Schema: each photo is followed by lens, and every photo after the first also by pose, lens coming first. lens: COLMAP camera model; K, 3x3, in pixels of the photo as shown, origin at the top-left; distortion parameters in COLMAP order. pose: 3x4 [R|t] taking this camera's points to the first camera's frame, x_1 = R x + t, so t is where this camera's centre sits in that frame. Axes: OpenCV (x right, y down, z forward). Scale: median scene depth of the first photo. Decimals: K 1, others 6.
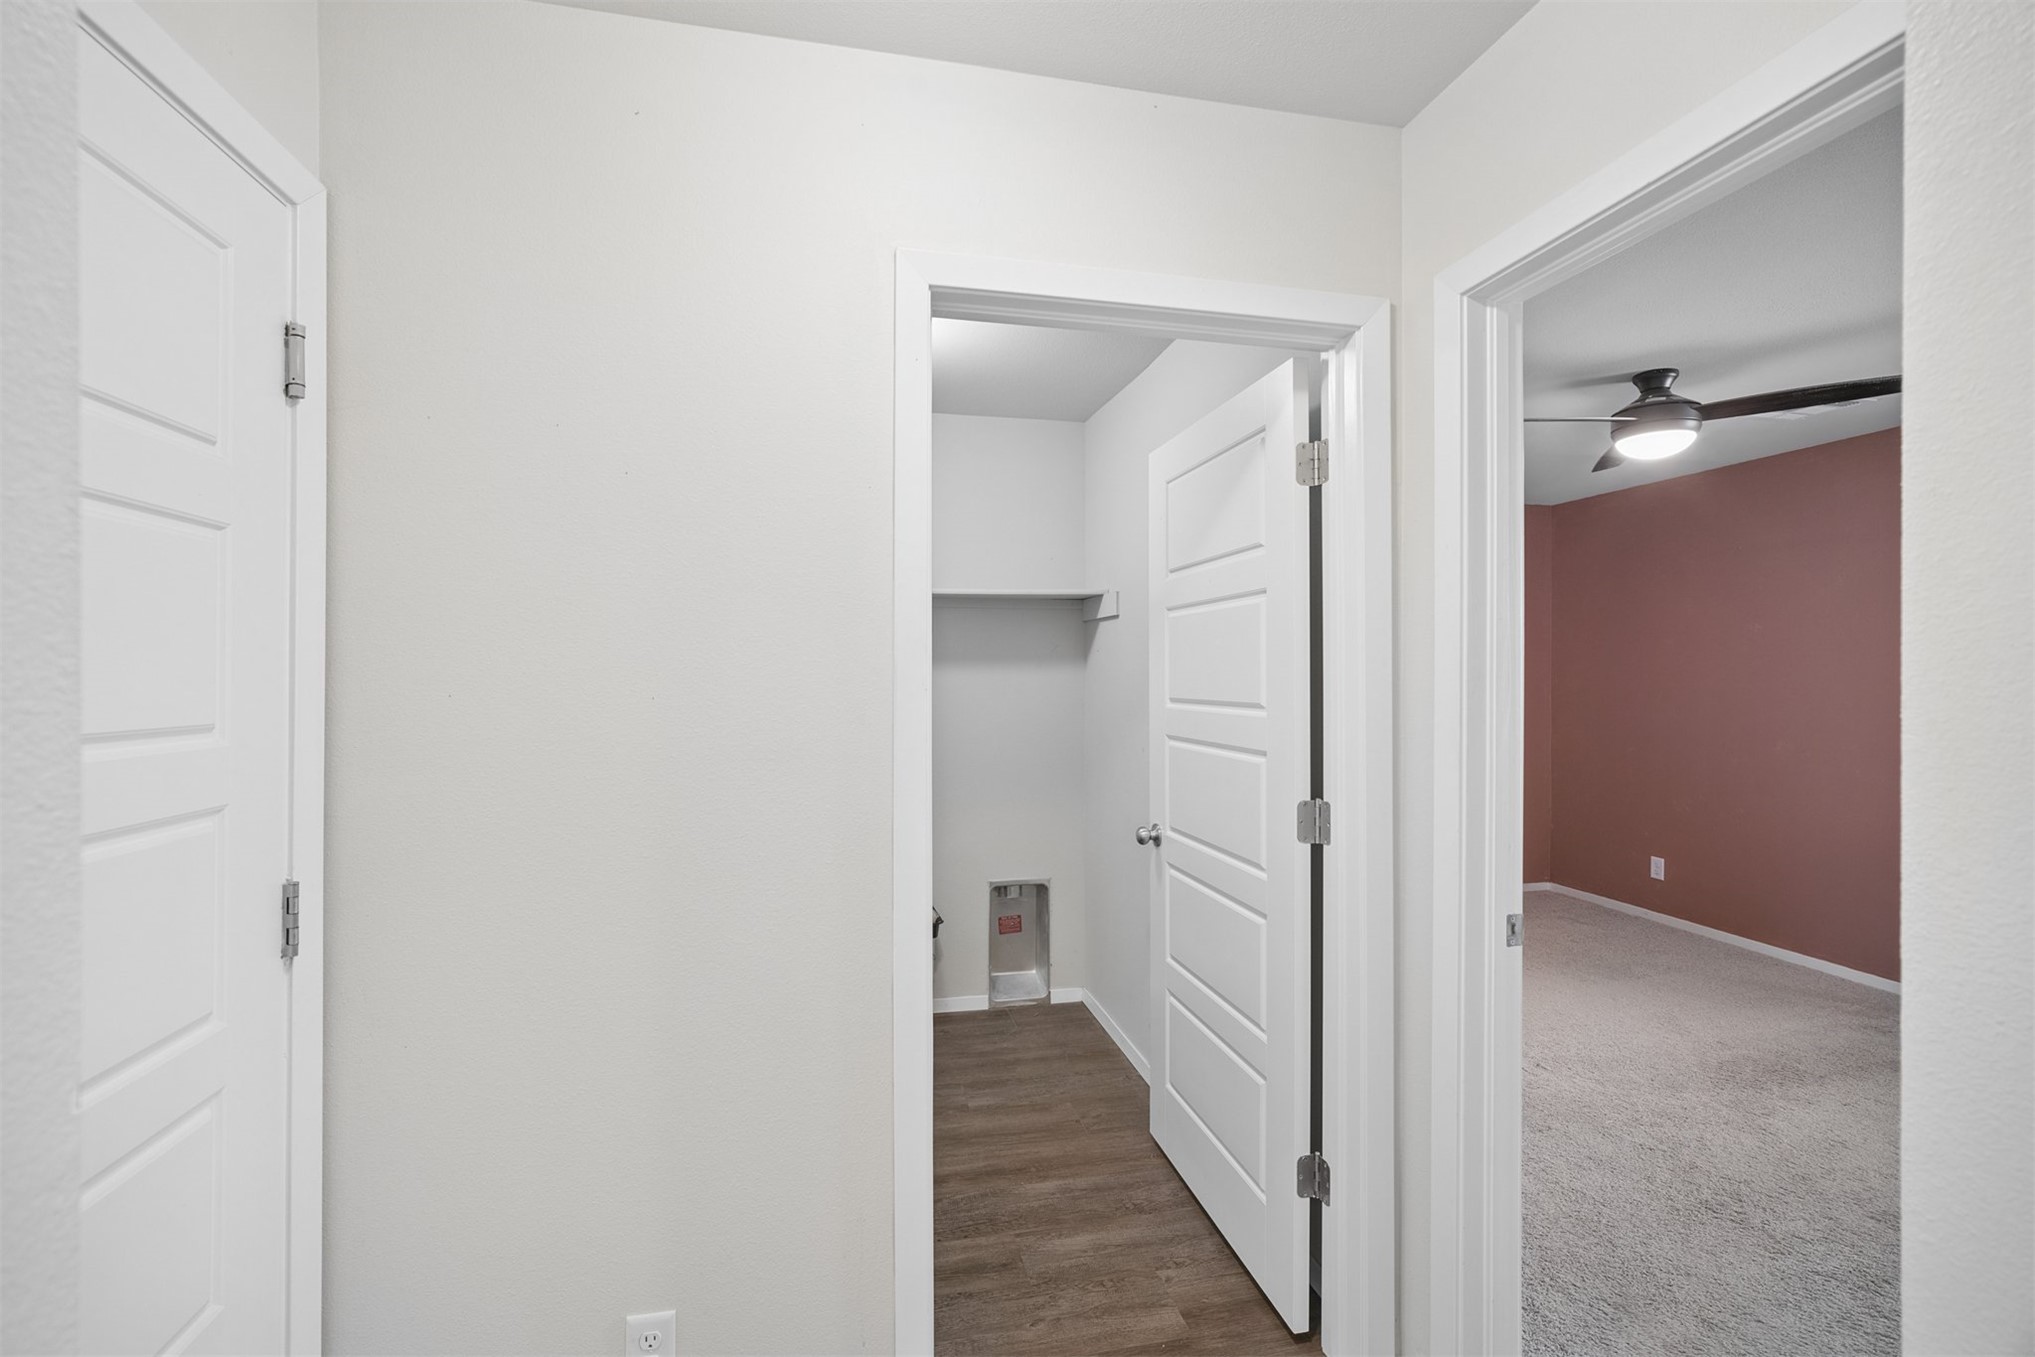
lens RADIAL K [[863.3, 0, 1014.9], [0, 863.3, 675.6], [0, 0, 1]] dist [-0.007796, 0.003228]
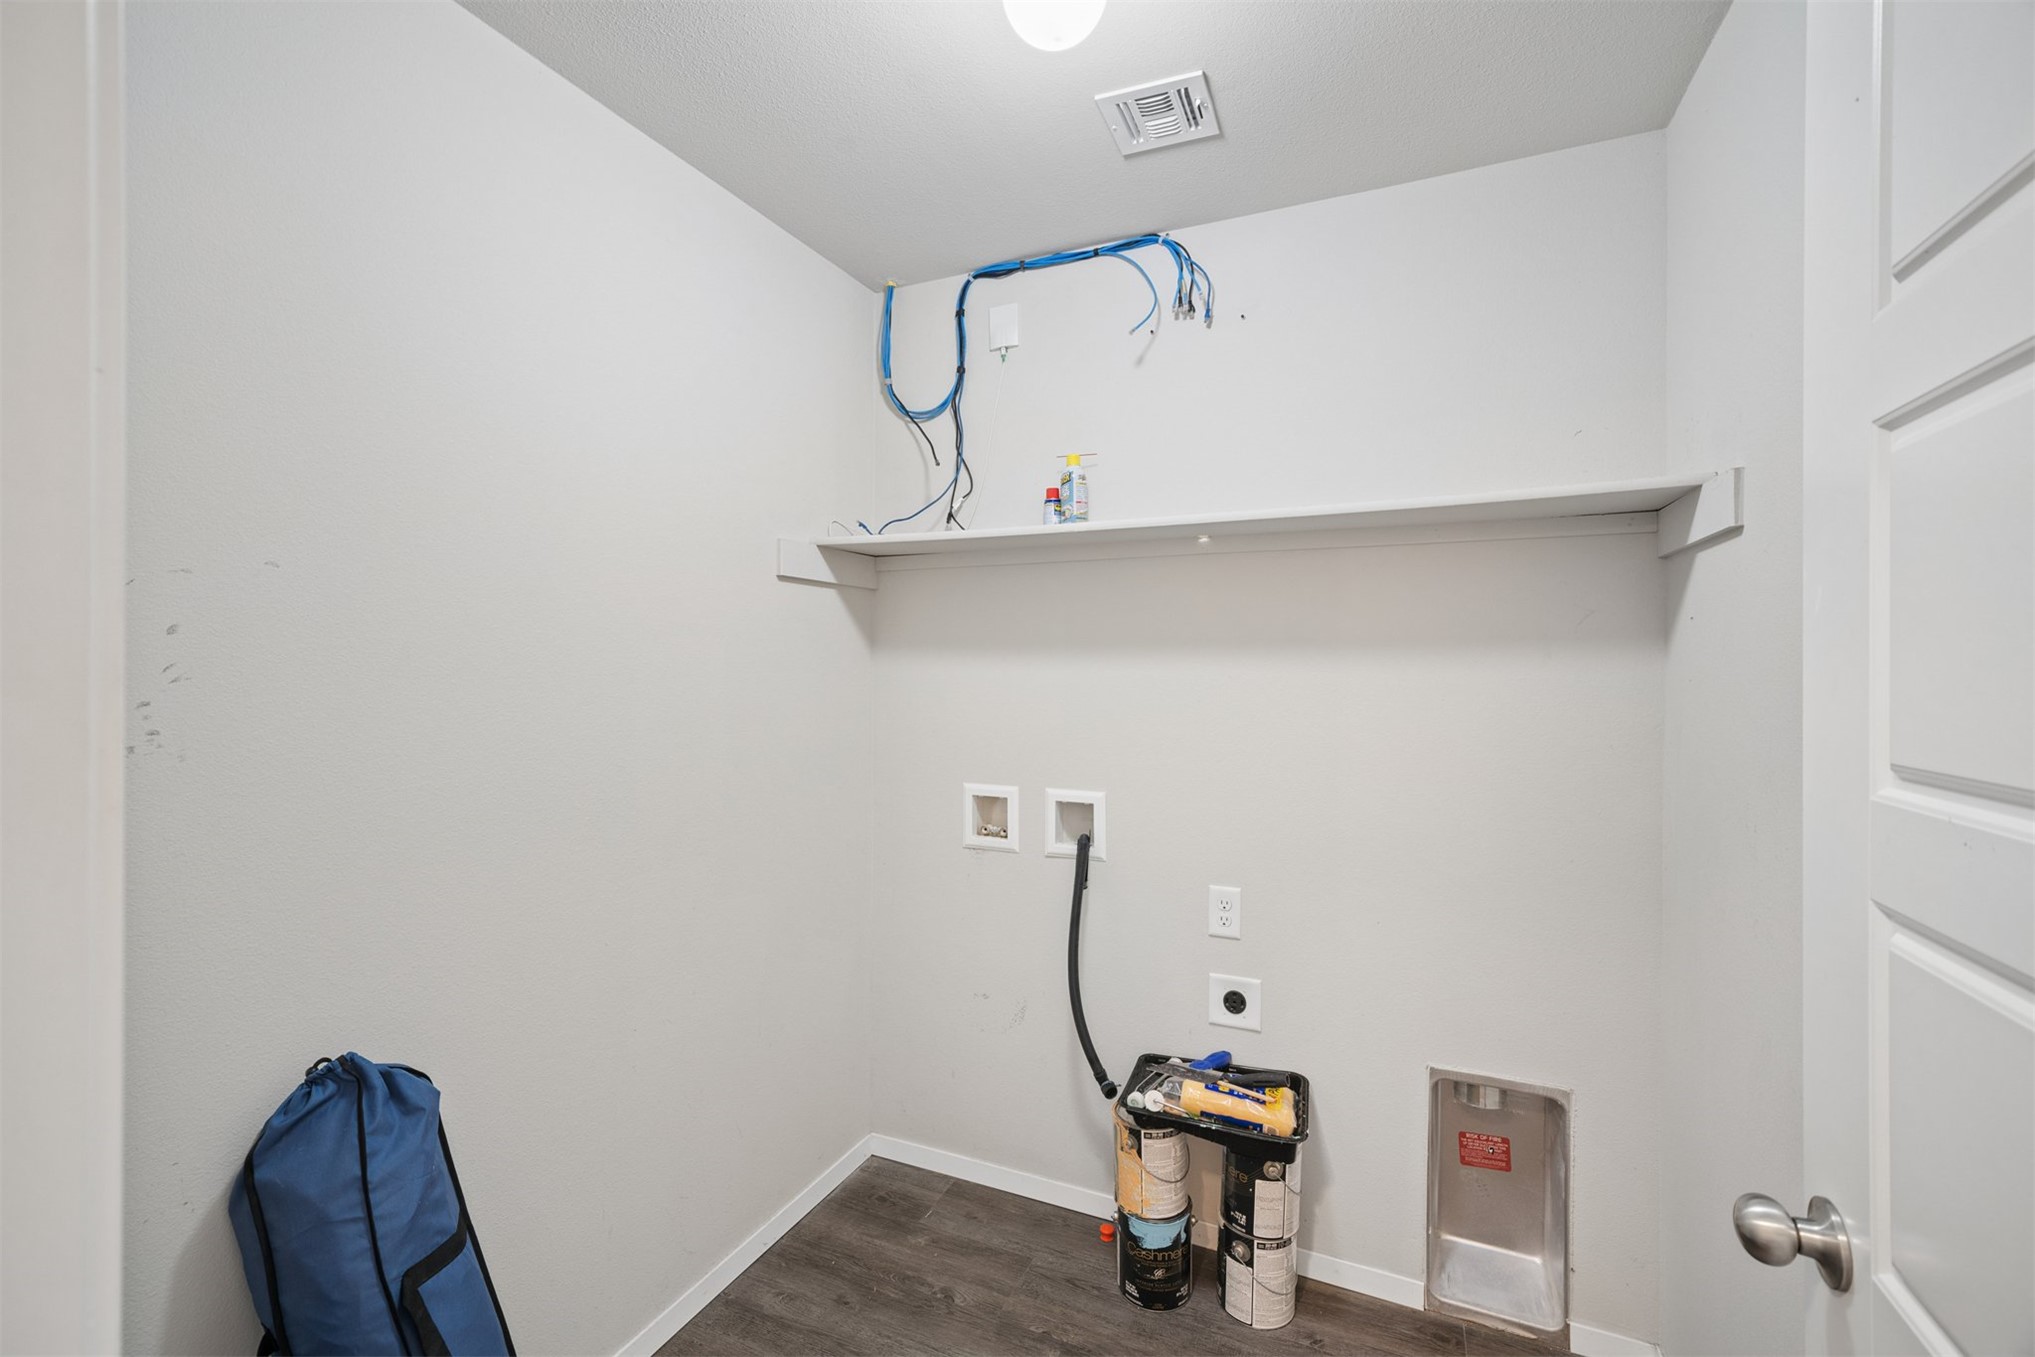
lens RADIAL K [[863.3, 0, 1004.9], [0, 863.3, 673.5], [0, 0, 1]] dist [-0.007796, 0.003228]
pose [[0.791470, 0.009888, -0.611128, 0.083748], [-0.010394, 0.999942, 0.002717, 0.000703], [0.611119, 0.004202, 0.791527, 0.424589]]
